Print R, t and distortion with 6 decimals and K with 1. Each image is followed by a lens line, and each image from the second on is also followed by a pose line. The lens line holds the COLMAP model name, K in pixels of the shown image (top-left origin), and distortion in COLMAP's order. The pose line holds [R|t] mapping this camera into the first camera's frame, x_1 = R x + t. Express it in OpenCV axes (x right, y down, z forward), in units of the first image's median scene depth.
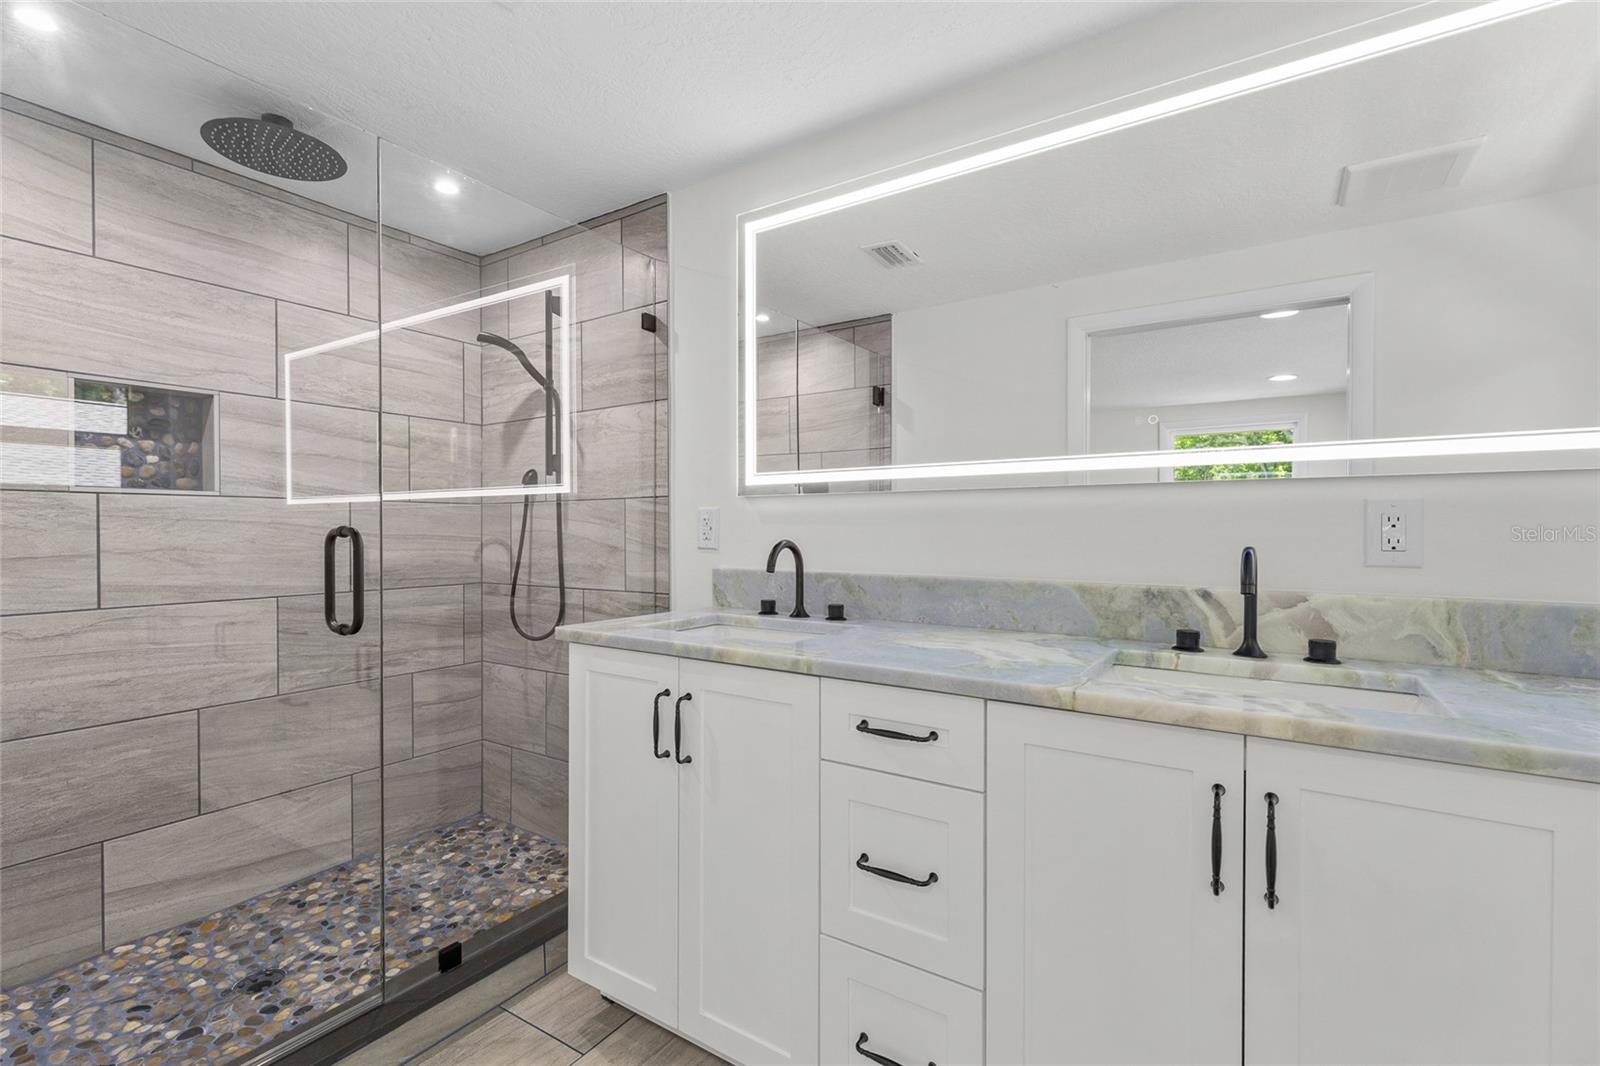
lens RADIAL K [[727.3, 0, 800.0], [0, 727.3, 533.0], [0, 0, 1]] dist [0.007144, -0.000753]
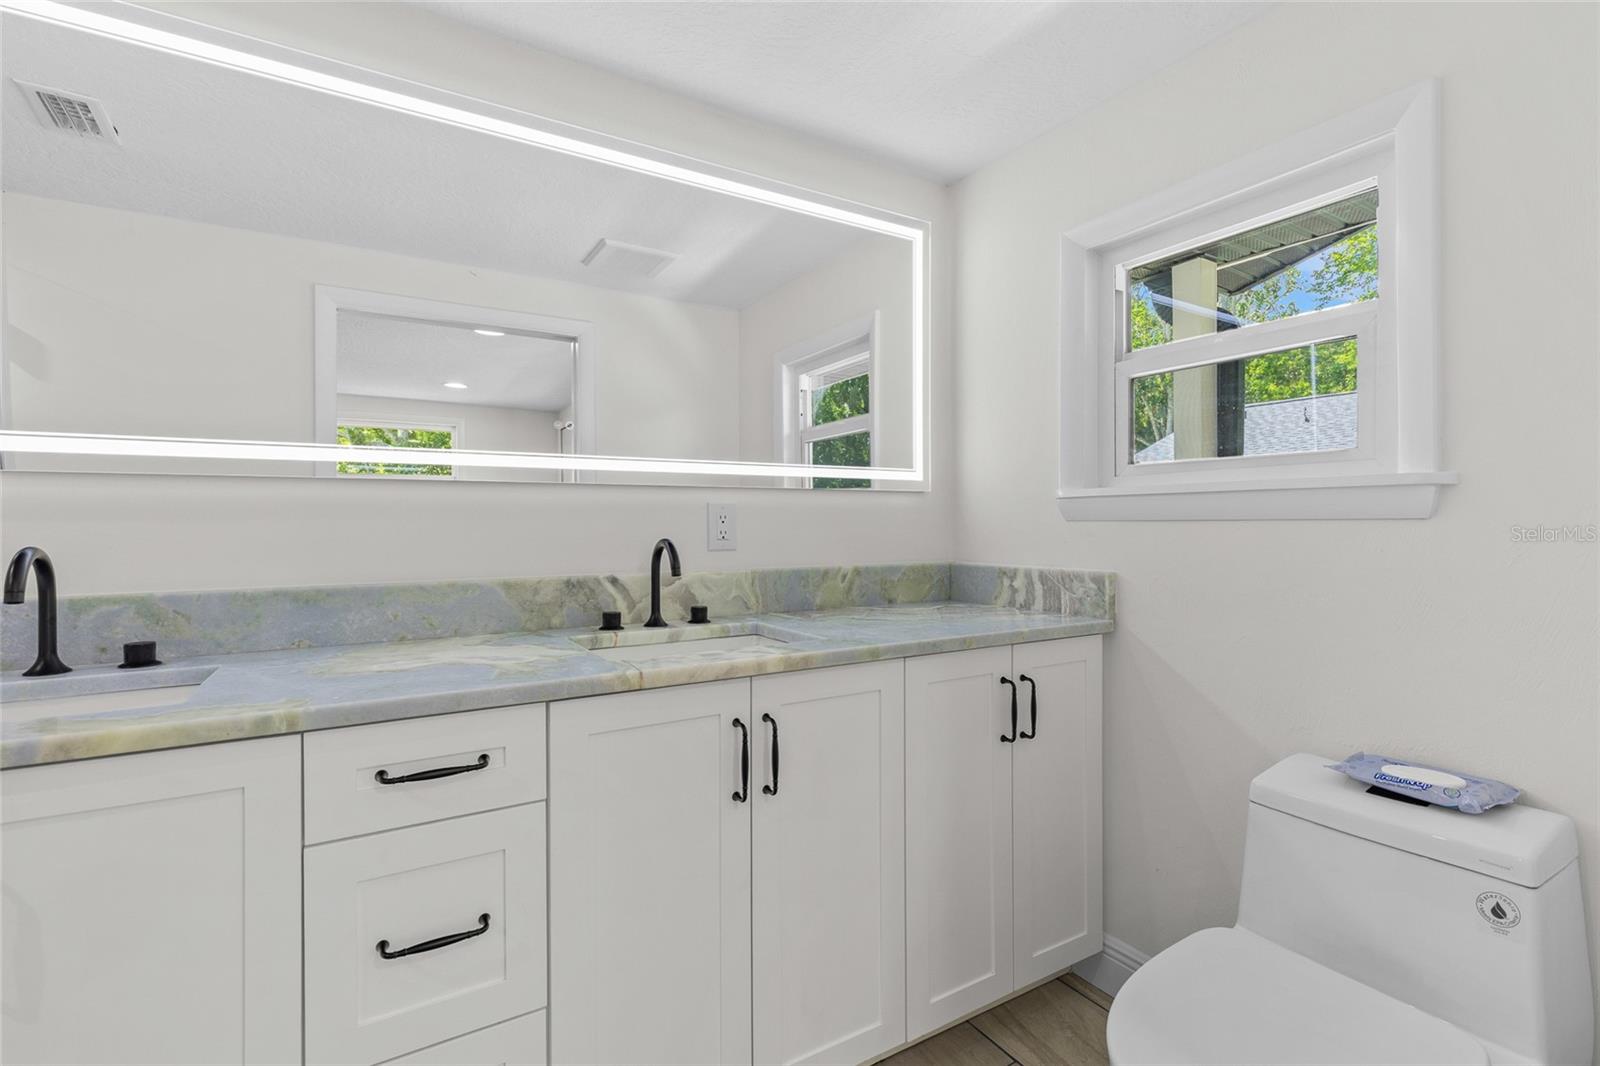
lens RADIAL K [[727.3, 0, 800.0], [0, 727.3, 533.0], [0, 0, 1]] dist [0.007144, -0.000753]
pose [[0.433487, -0.015298, 0.901030, -0.372526], [0.012519, 0.999862, 0.010953, -0.000984], [-0.901073, 0.006532, 0.433618, 0.225261]]
